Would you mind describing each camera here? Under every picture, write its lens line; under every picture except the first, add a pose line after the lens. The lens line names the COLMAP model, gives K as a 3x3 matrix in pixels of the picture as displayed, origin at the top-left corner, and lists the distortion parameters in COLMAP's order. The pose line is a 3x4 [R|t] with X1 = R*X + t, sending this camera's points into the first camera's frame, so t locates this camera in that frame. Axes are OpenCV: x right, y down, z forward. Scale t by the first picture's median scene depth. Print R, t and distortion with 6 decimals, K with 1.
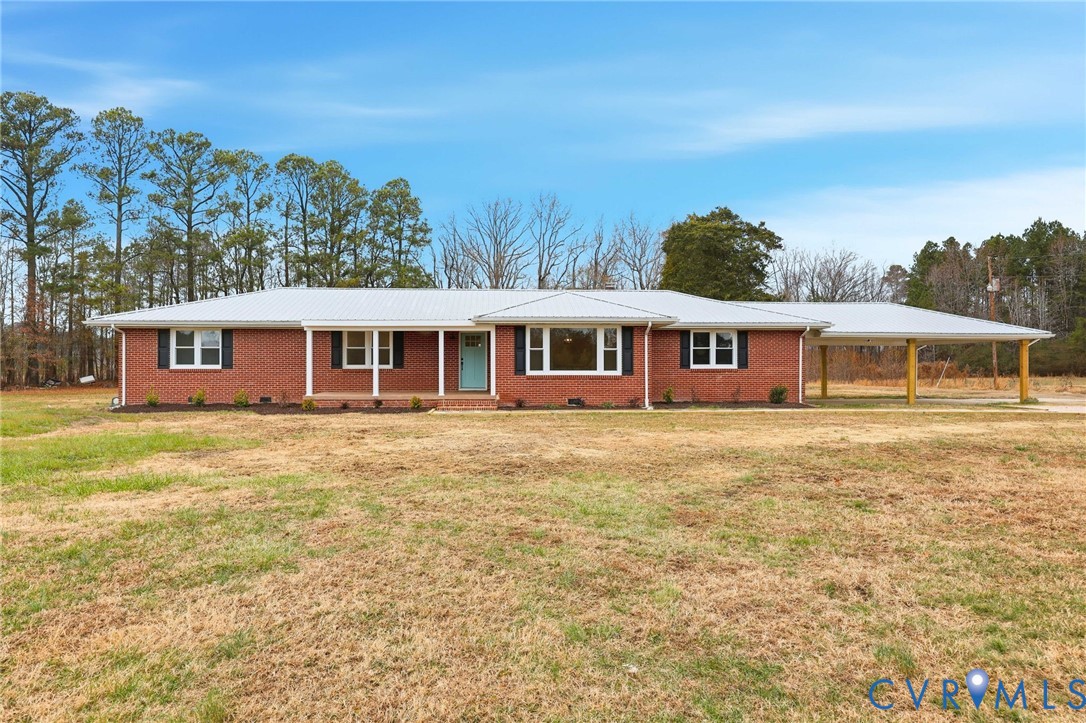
lens RADIAL K [[653.1, 0, 543.0], [0, 653.1, 361.5], [0, 0, 1]] dist [0.002414, -0.000007]
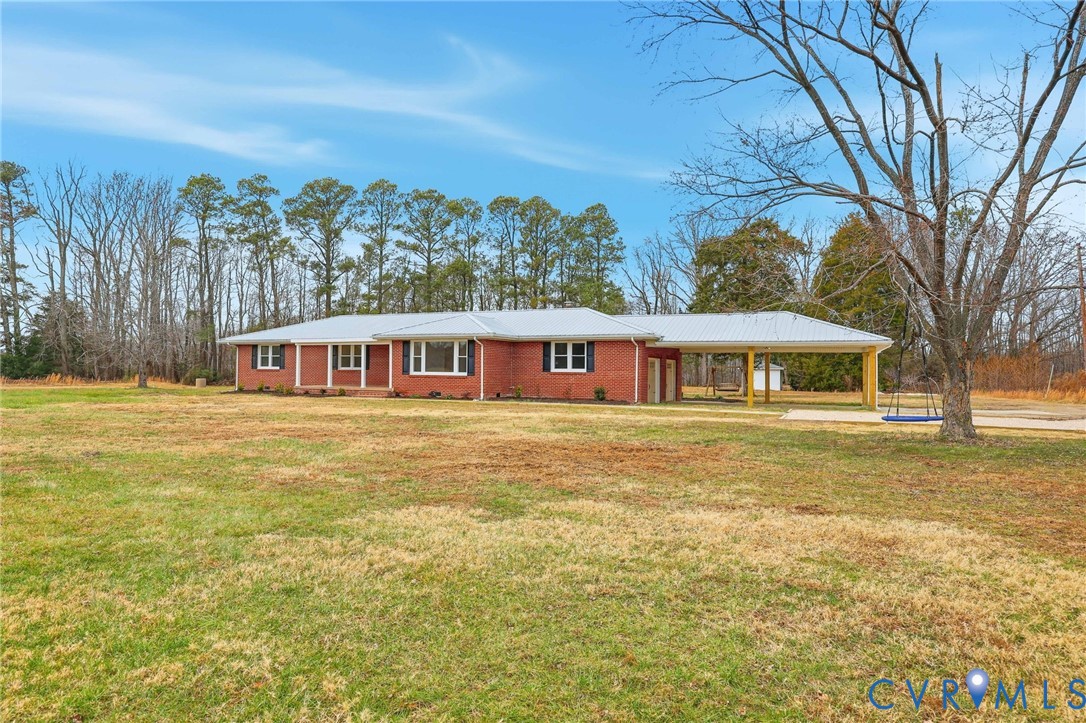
lens RADIAL K [[653.1, 0, 543.0], [0, 653.1, 361.5], [0, 0, 1]] dist [0.002414, -0.000007]
pose [[0.886229, 0.002154, -0.463242, 0.795194], [-0.007345, 0.999929, -0.009402, 0.002834], [0.463189, 0.011735, 0.886182, -0.121490]]
